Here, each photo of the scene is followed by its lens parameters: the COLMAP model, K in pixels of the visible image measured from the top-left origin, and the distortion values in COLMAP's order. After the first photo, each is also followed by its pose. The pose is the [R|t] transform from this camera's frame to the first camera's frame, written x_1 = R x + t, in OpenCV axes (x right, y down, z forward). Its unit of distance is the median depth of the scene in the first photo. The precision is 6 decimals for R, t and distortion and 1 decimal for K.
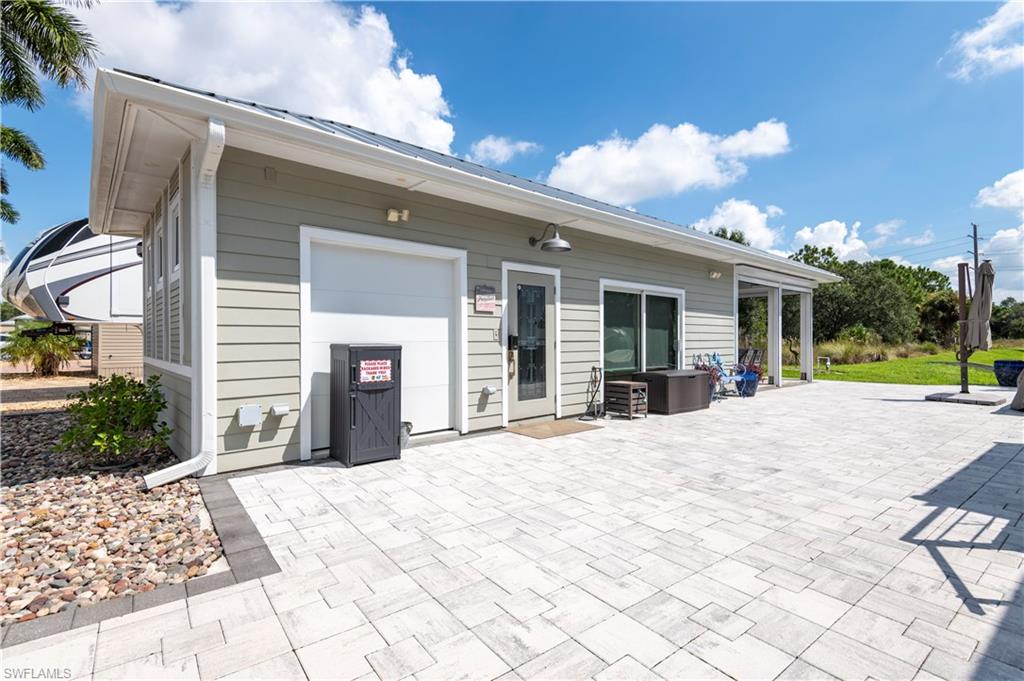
lens RADIAL K [[478.6, 0, 512.0], [0, 478.6, 340.5], [0, 0, 1]] dist [-0.000061, -0.000144]
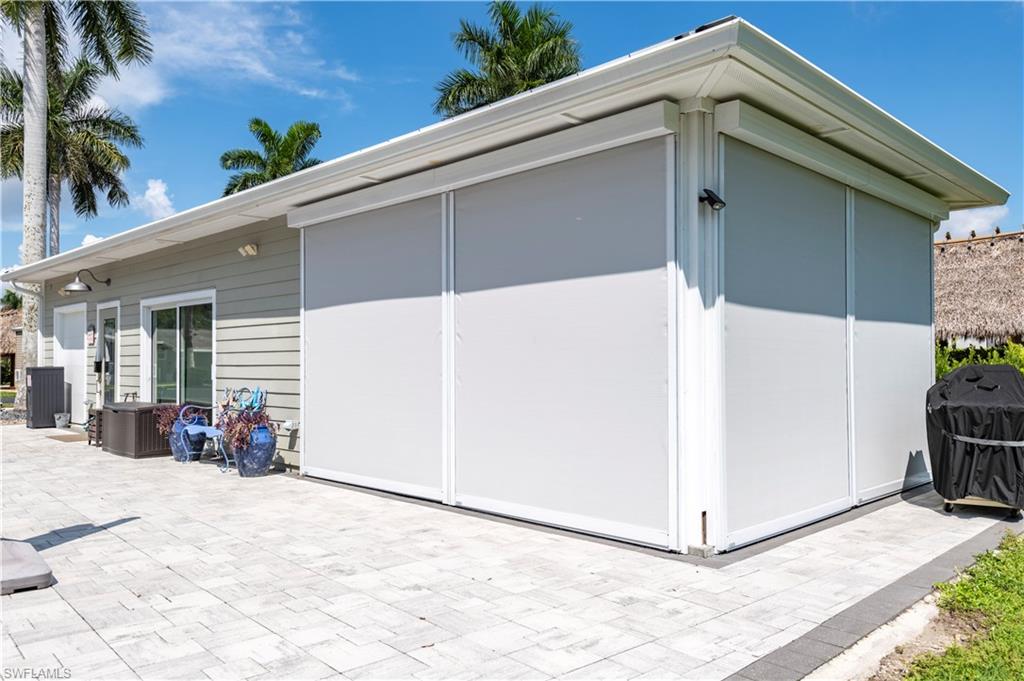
lens RADIAL K [[754.8, 0, 512.0], [0, 754.8, 340.5], [0, 0, 1]] dist [0.017302, -0.000248]
pose [[0.065218, -0.023664, -0.997590, 0.316379], [0.003587, 0.999718, -0.023480, -0.001379], [0.997865, -0.002047, 0.065285, 0.294146]]
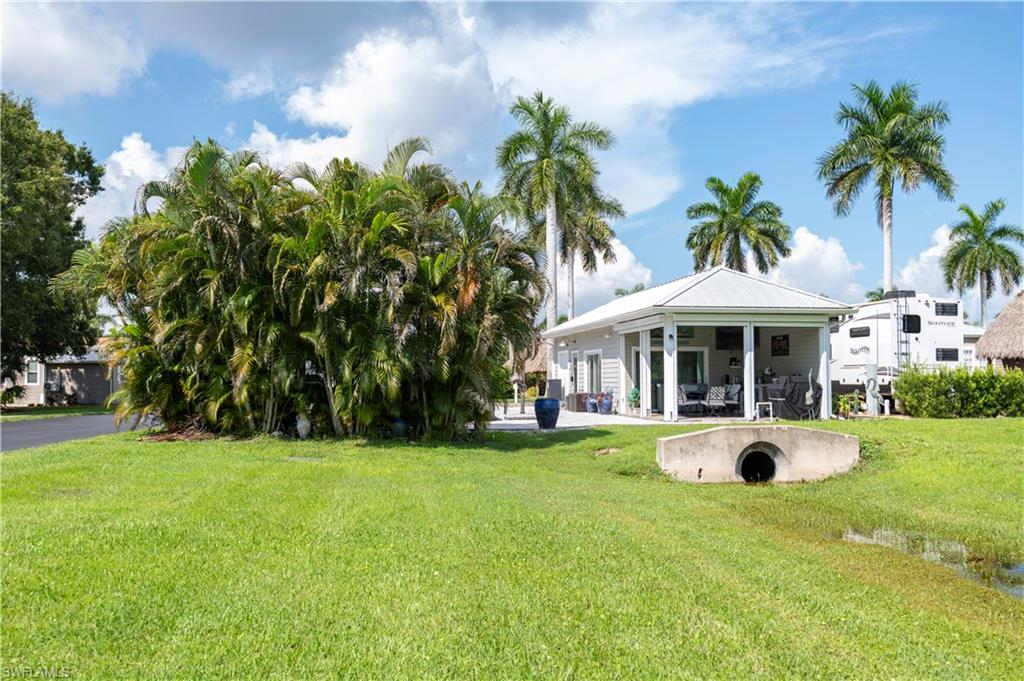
lens RADIAL K [[956.6, 0, 512.0], [0, 956.6, 340.5], [0, 0, 1]] dist [-0.107533, -0.002483]
pose [[-0.534992, -0.028259, -0.844385, 0.772963], [0.006554, 0.999272, -0.037595, -0.001018], [0.844832, -0.025647, -0.534417, 0.571697]]
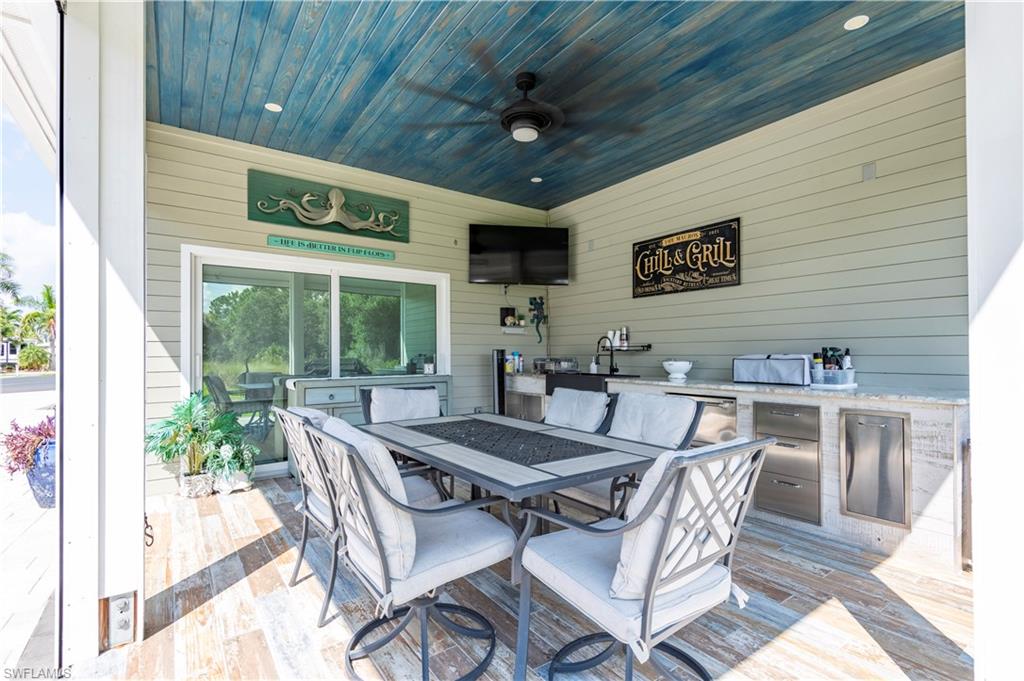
lens RADIAL K [[477.8, 0, 511.0], [0, 477.8, 344.8], [0, 0, 1]] dist [0.026030, -0.000382]
pose [[-0.101193, -0.011203, -0.994804, 0.202711], [0.006707, 0.999906, -0.011943, -0.000726], [0.994844, -0.007881, -0.101108, 0.337587]]
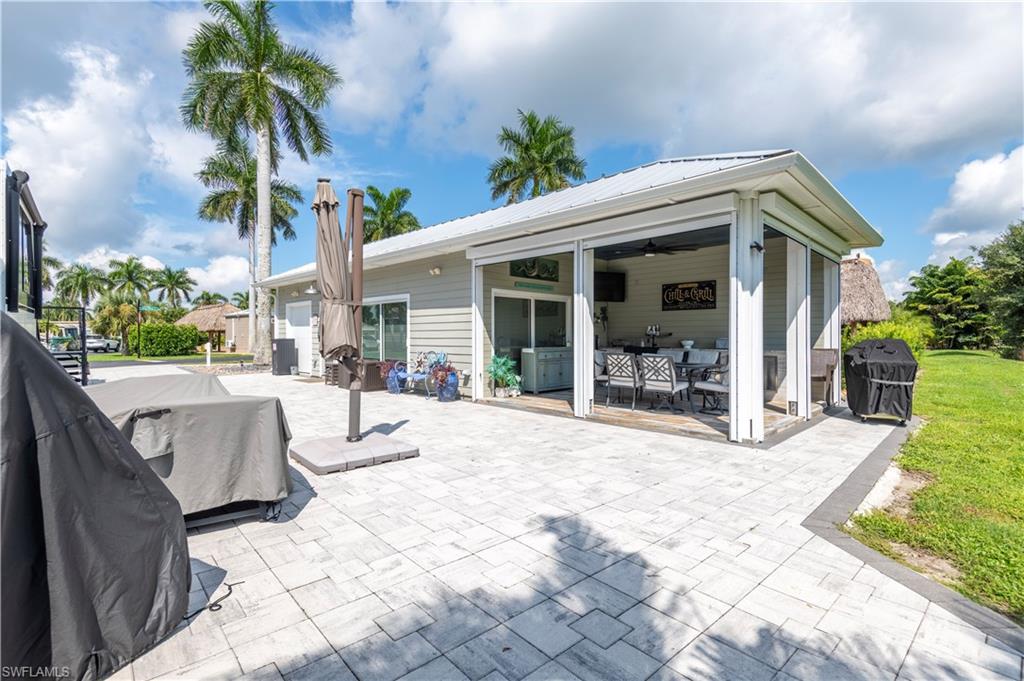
lens RADIAL K [[467.6, 0, 510.7], [0, 467.6, 333.5], [0, 0, 1]] dist [0.022104, -0.000323]
pose [[0.065133, -0.000203, -0.997877, 0.328891], [0.001423, 0.999999, -0.000110, -0.001830], [0.997876, -0.001413, 0.065133, 0.255363]]
